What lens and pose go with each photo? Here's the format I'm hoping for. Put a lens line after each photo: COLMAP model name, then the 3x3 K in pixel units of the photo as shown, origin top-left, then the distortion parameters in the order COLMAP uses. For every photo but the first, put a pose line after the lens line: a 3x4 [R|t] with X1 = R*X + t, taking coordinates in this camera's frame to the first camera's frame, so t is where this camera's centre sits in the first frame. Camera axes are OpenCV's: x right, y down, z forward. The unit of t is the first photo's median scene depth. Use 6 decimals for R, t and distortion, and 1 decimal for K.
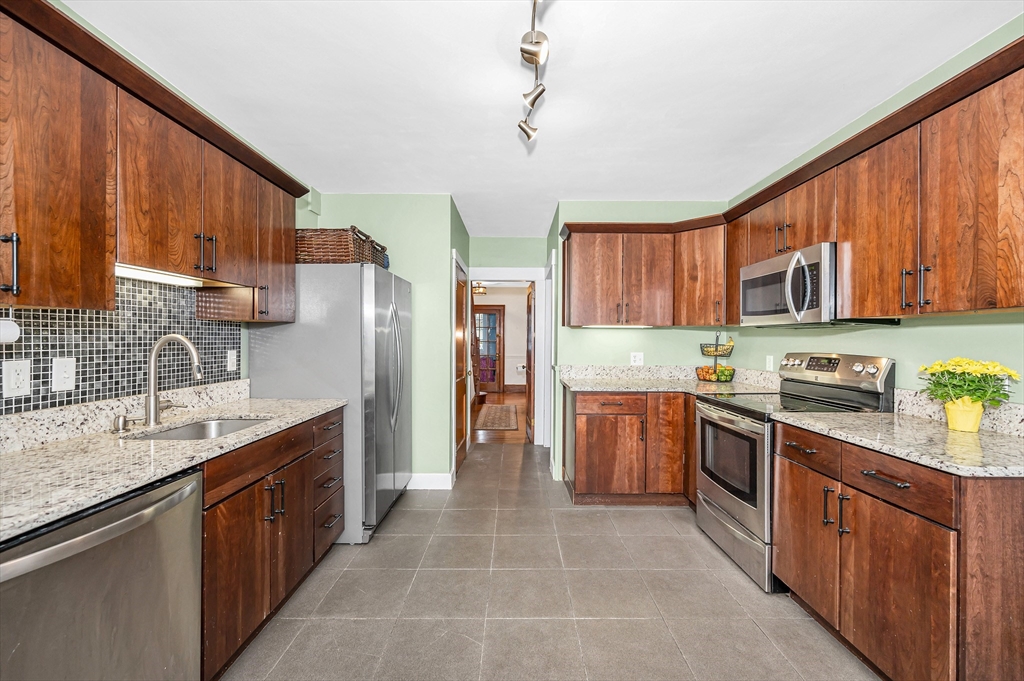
lens RADIAL K [[418.1, 0, 509.1], [0, 418.1, 346.0], [0, 0, 1]] dist [-0.001303, -0.000153]
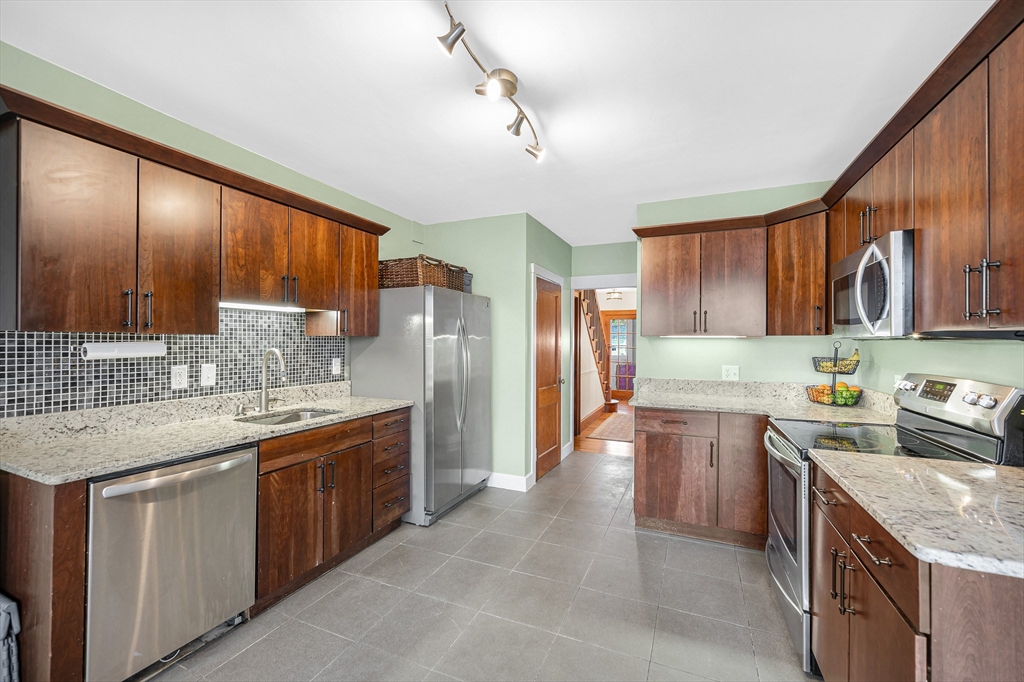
lens RADIAL K [[418.1, 0, 509.1], [0, 418.1, 346.5], [0, 0, 1]] dist [-0.001303, -0.000153]
pose [[0.916207, 0.005281, -0.400670, 0.488782], [-0.008477, 0.999945, -0.006205, -0.032577], [0.400615, 0.009081, 0.916201, 0.032823]]
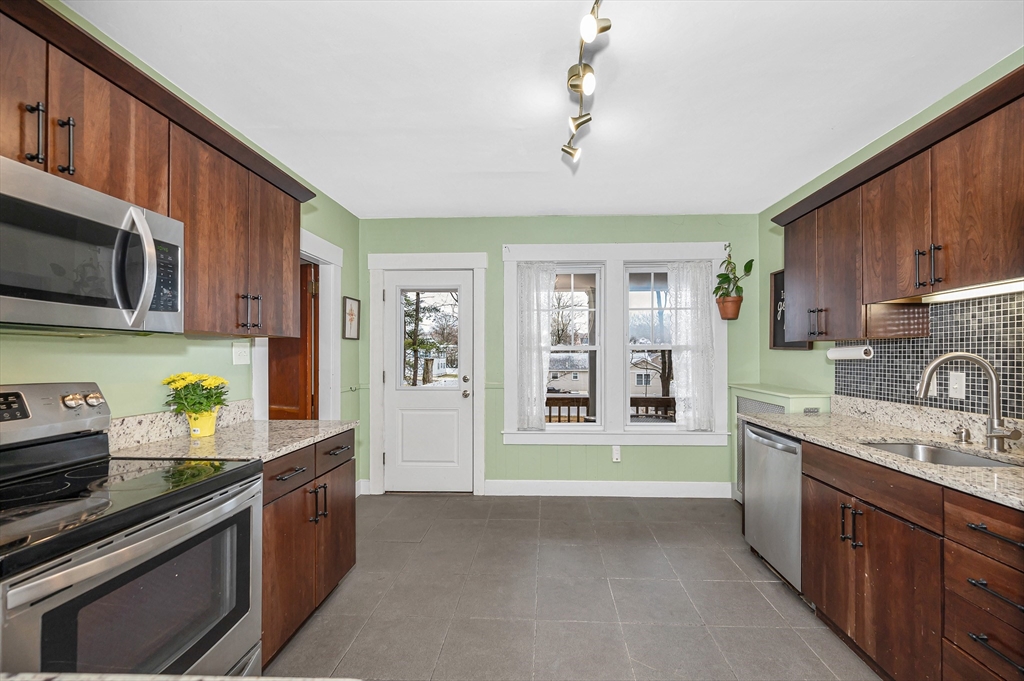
lens RADIAL K [[409.0, 0, 525.5], [0, 409.0, 343.1], [0, 0, 1]] dist [-0.000530, -0.000207]
pose [[-0.999456, -0.000934, 0.032958, 0.159535], [-0.001308, 0.999935, -0.011332, -0.037653], [-0.032946, -0.011369, -0.999392, 1.987058]]
